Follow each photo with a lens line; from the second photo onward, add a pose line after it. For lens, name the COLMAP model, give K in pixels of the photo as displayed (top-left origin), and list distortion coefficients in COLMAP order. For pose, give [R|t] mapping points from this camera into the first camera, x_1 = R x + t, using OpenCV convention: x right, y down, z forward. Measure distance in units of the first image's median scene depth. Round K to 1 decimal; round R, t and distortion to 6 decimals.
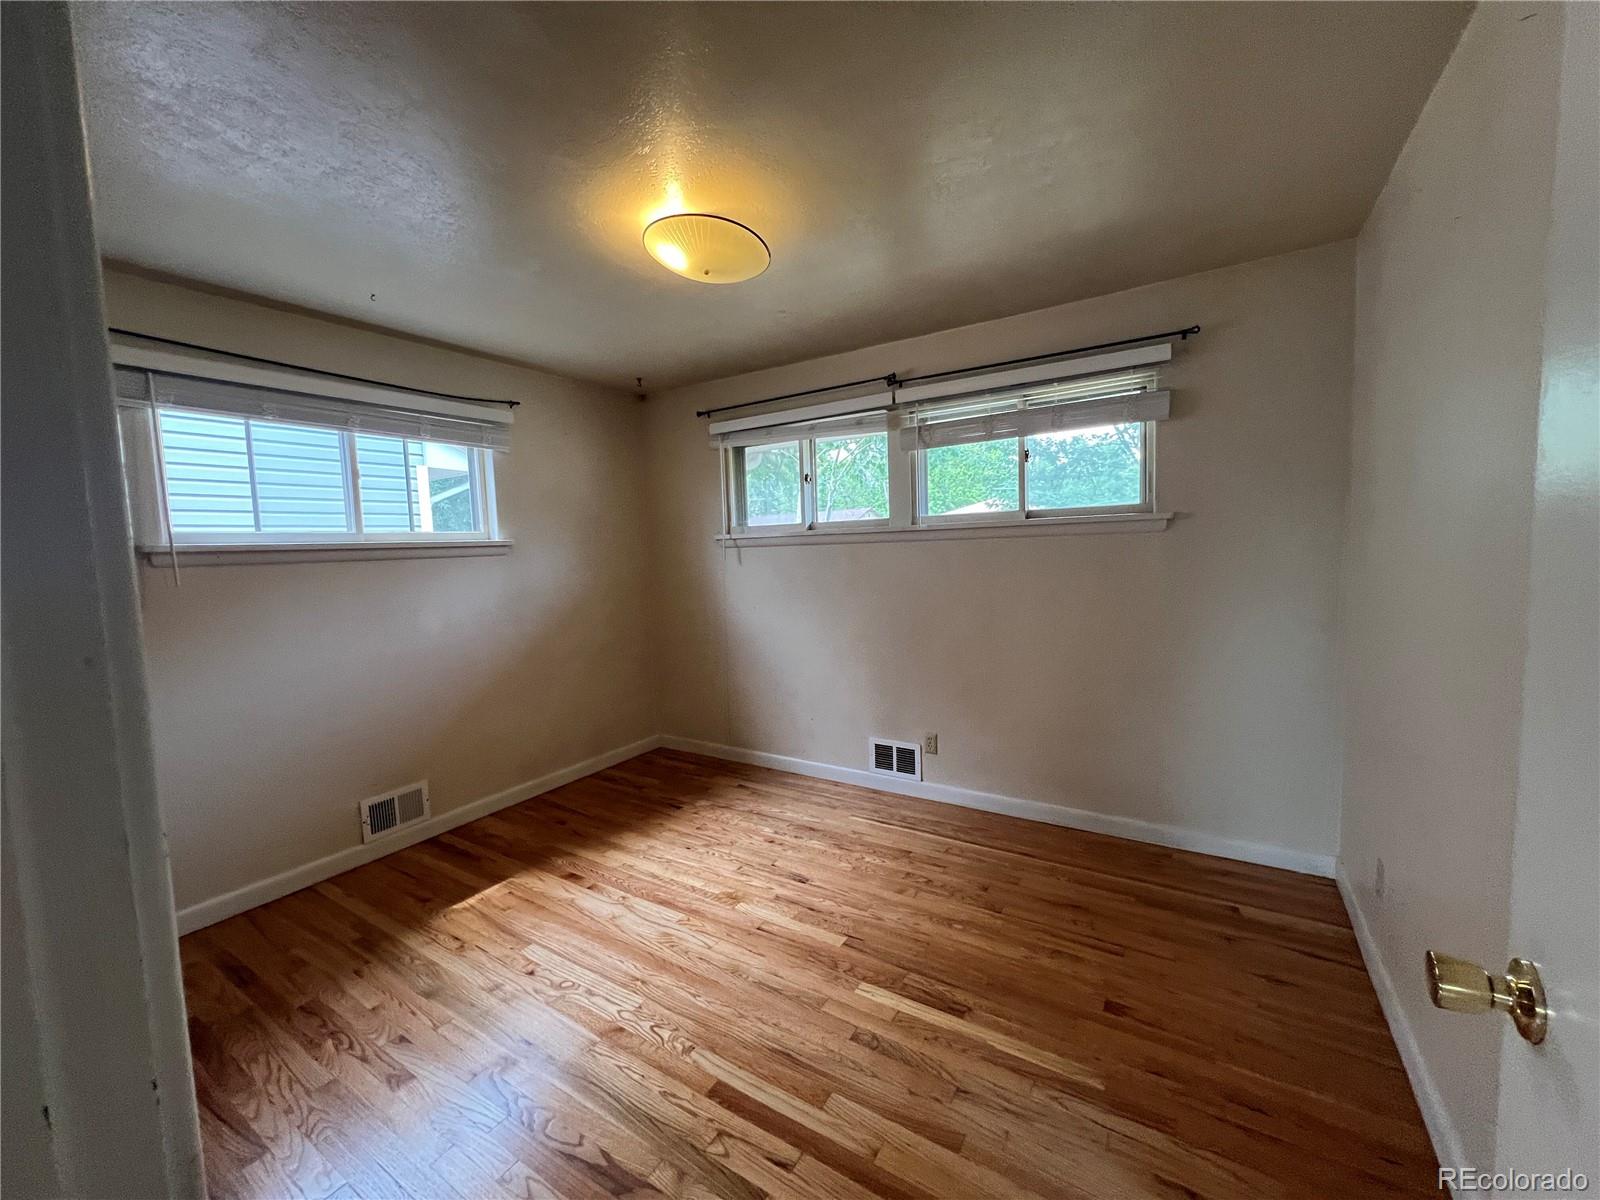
lens RADIAL K [[640.7, 0, 793.8], [0, 640.7, 603.5], [0, 0, 1]] dist [0.000875, -0.000179]
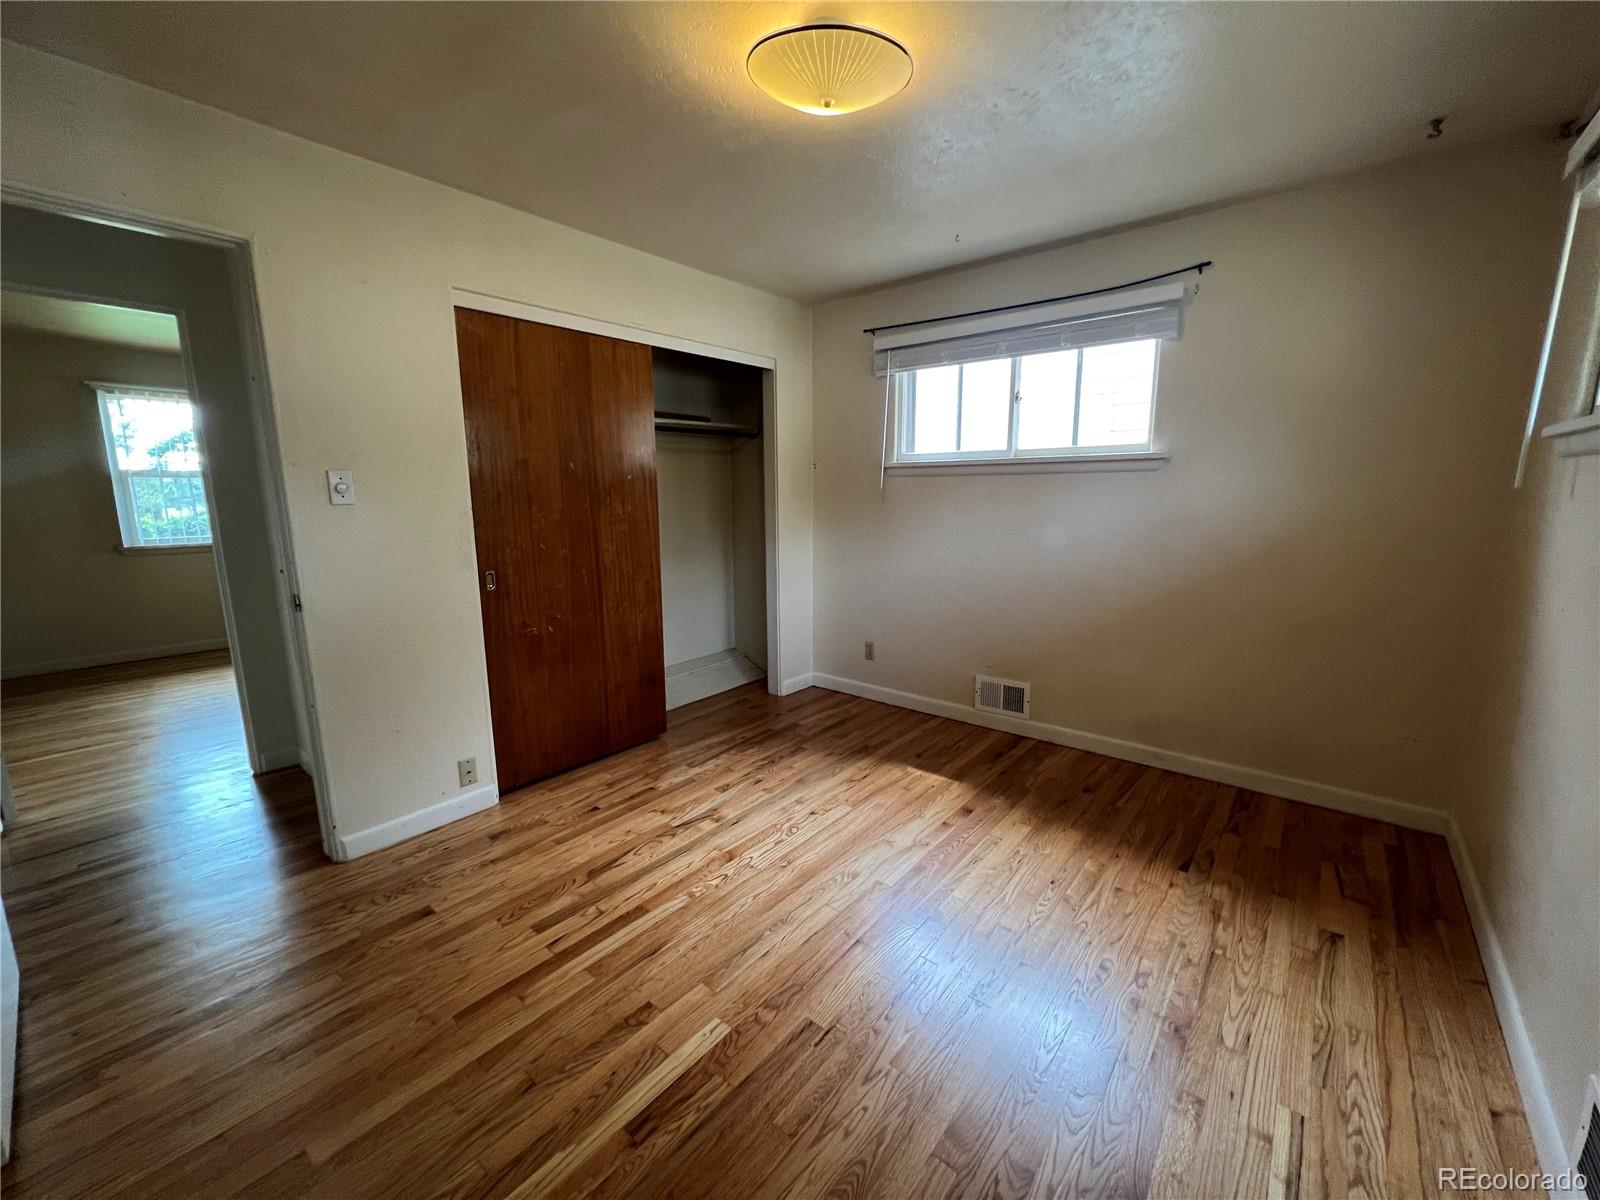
lens RADIAL K [[640.7, 0, 793.0], [0, 640.7, 597.9], [0, 0, 1]] dist [0.000875, -0.000179]
pose [[-0.123571, 0.205739, -0.970774, 0.624066], [-0.074525, 0.973585, 0.215821, -0.083471], [0.989533, 0.099016, -0.104974, 0.916190]]
